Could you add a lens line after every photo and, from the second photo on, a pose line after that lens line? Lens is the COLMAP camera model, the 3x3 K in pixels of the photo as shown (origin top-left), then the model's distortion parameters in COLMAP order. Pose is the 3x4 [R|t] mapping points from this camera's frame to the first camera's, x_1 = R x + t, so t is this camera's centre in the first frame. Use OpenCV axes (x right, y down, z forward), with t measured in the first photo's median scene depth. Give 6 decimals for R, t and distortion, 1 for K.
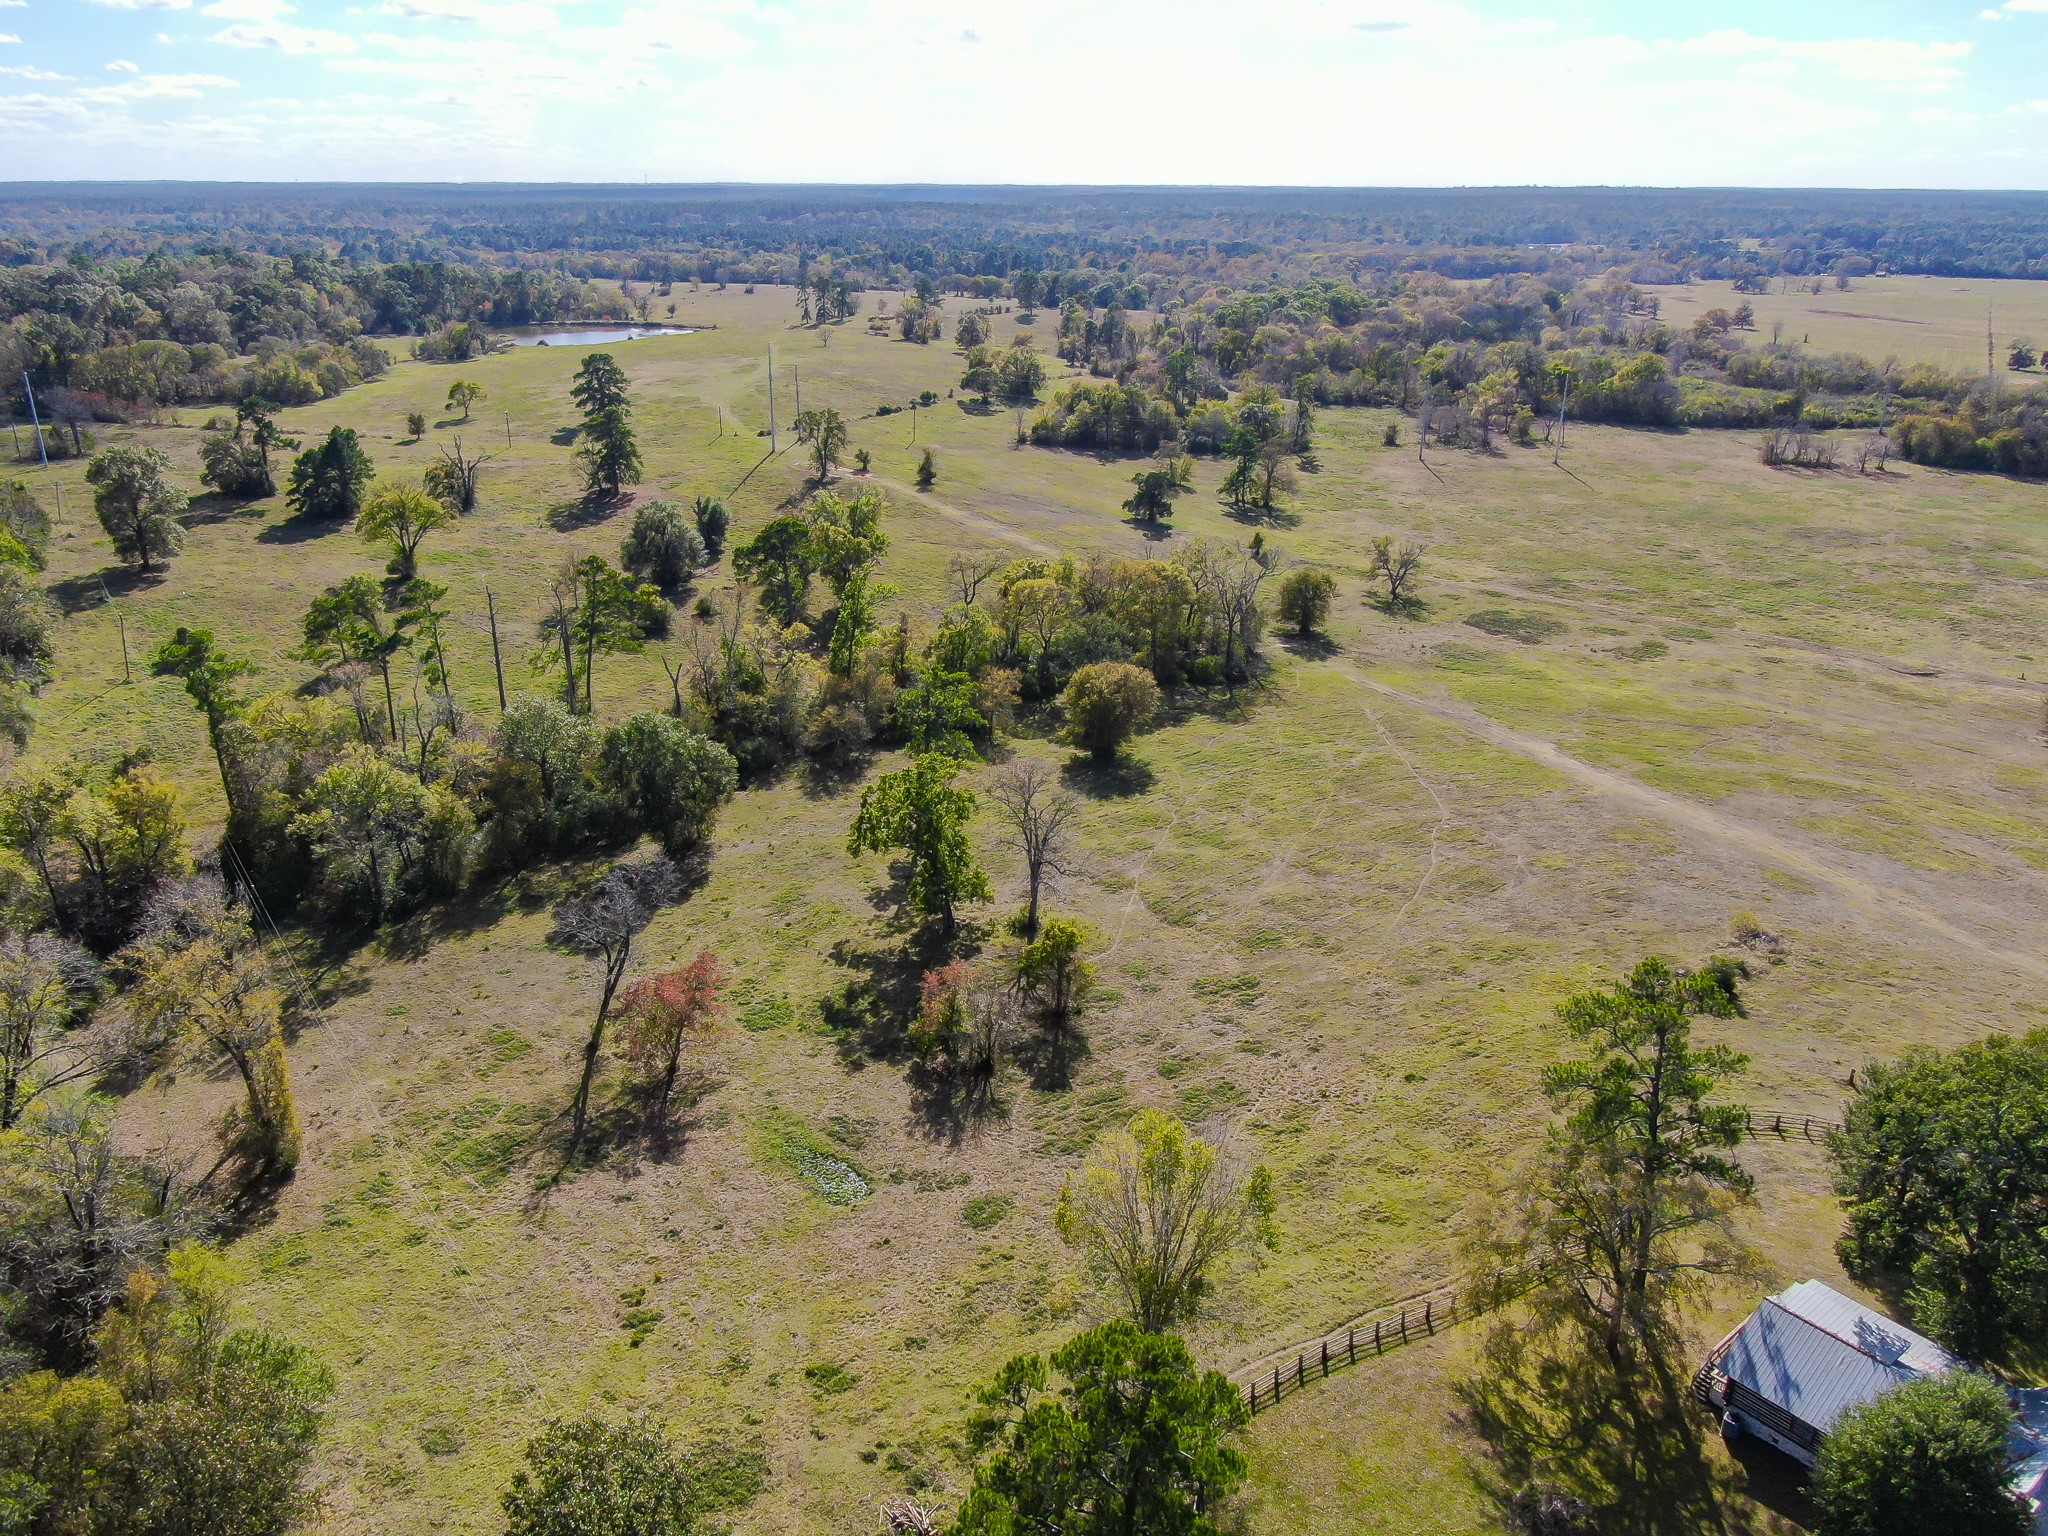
lens RADIAL K [[1440.9, 0, 1024.0], [0, 1440.9, 768.0], [0, 0, 1]] dist [-0.028596, -0.000838]
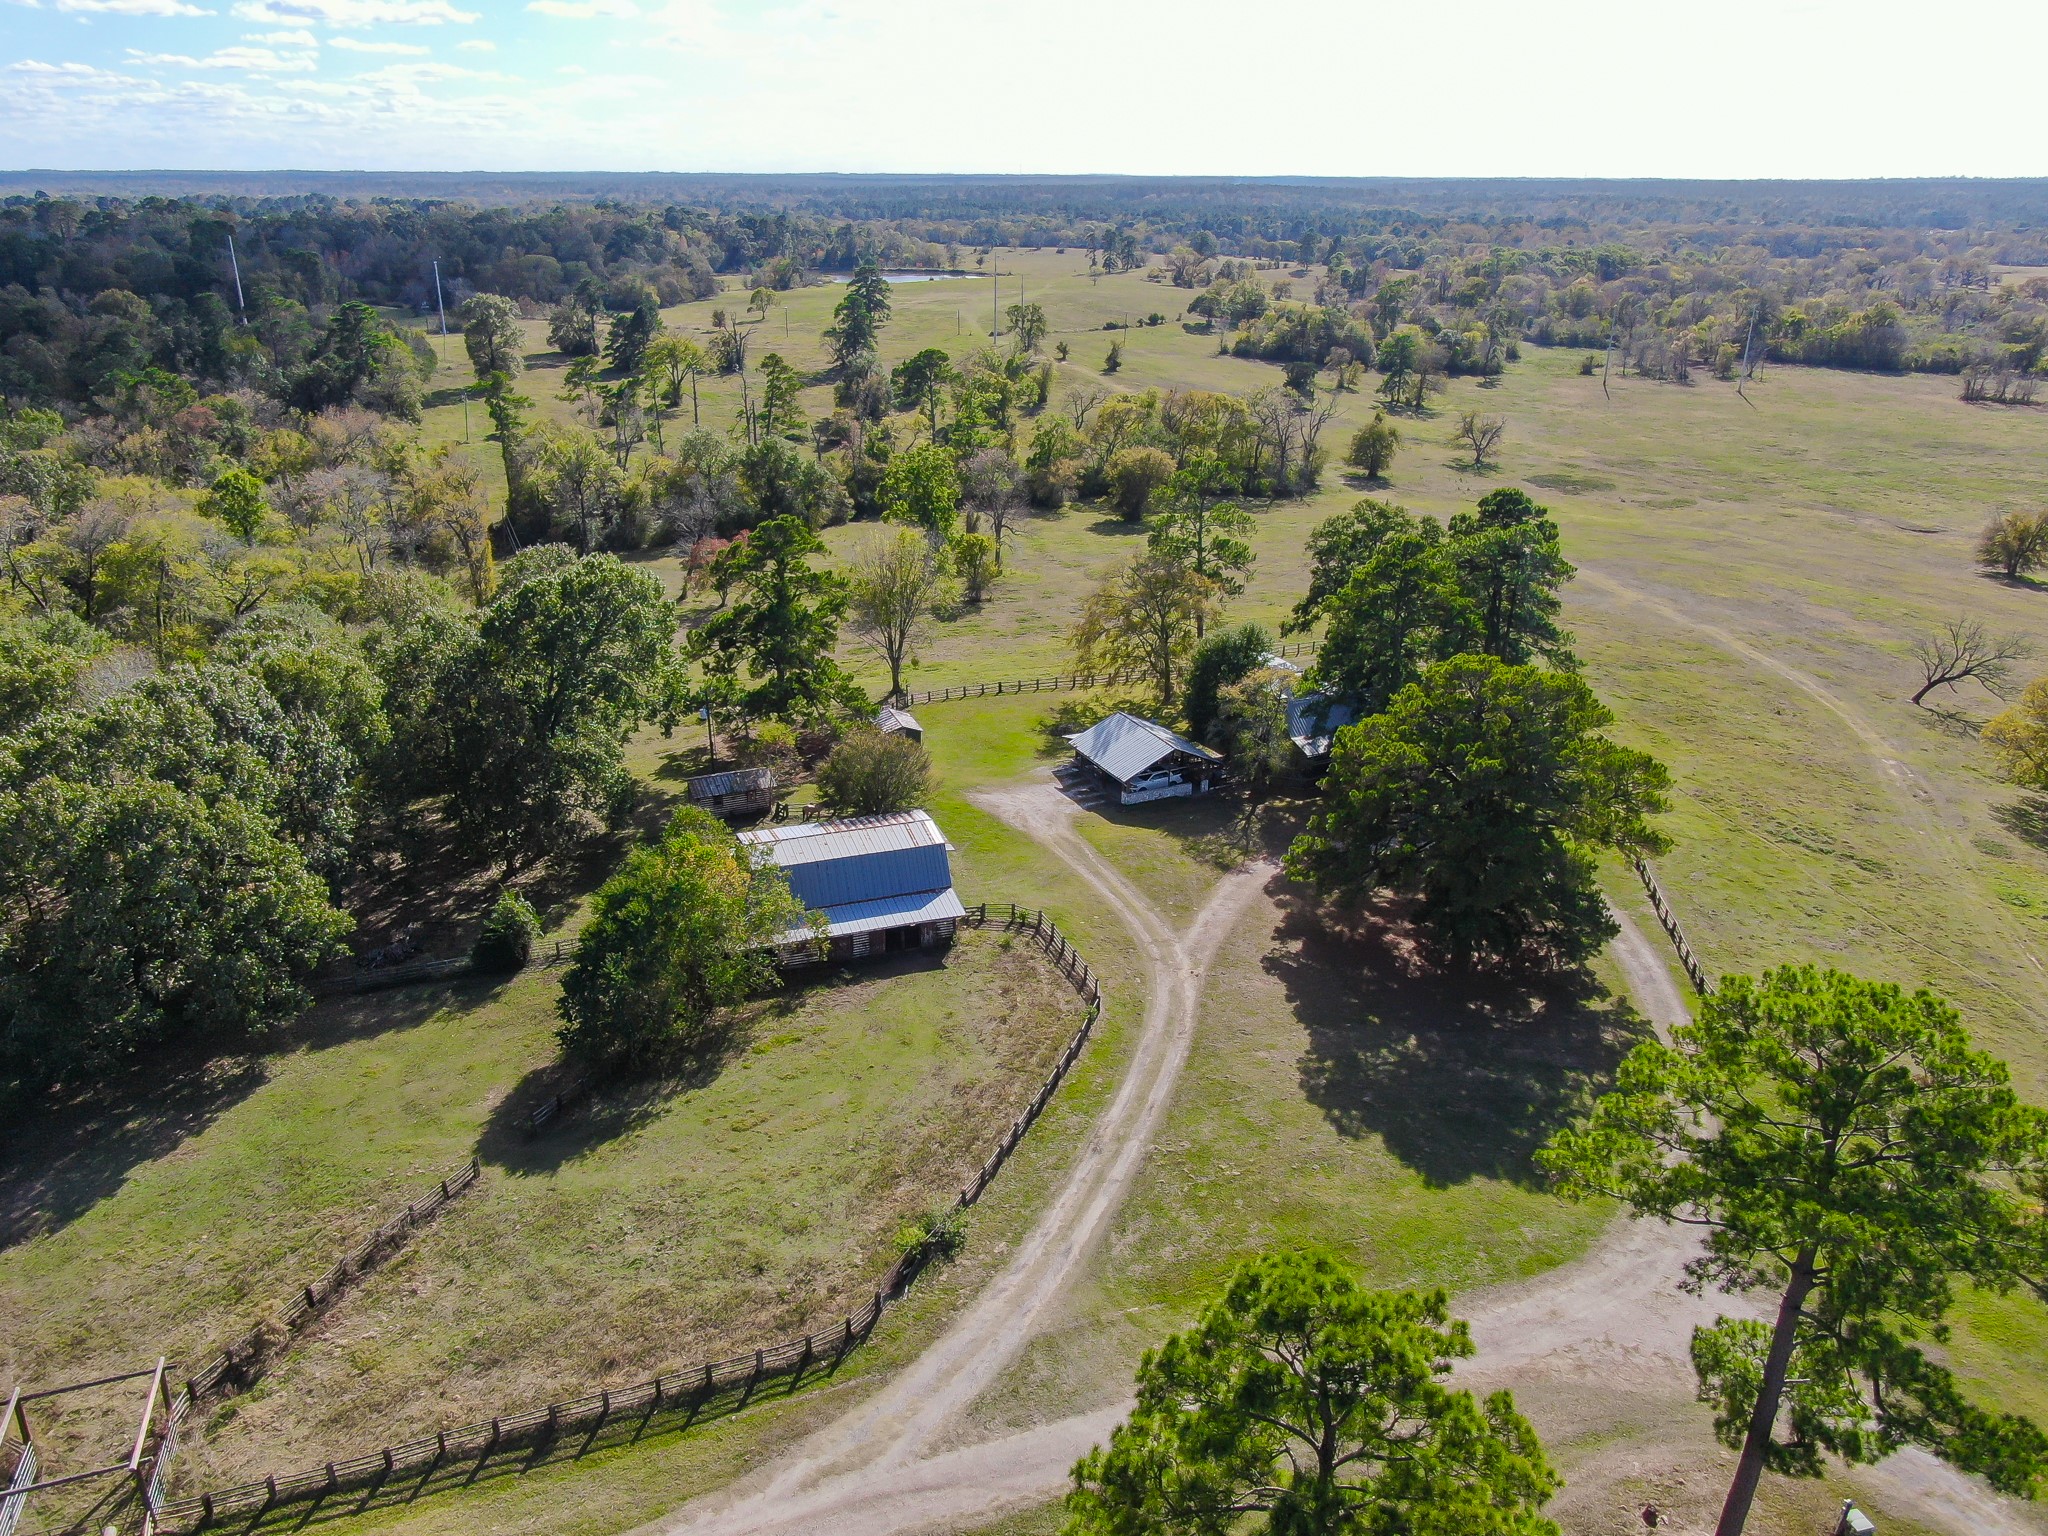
lens RADIAL K [[1440.9, 0, 1024.0], [0, 1440.9, 768.0], [0, 0, 1]] dist [-0.028596, -0.000838]
pose [[0.971505, 0.089041, -0.219657, 0.114655], [-0.087877, 0.996017, 0.015083, 0.087274], [0.220125, 0.004650, 0.975461, -0.122019]]
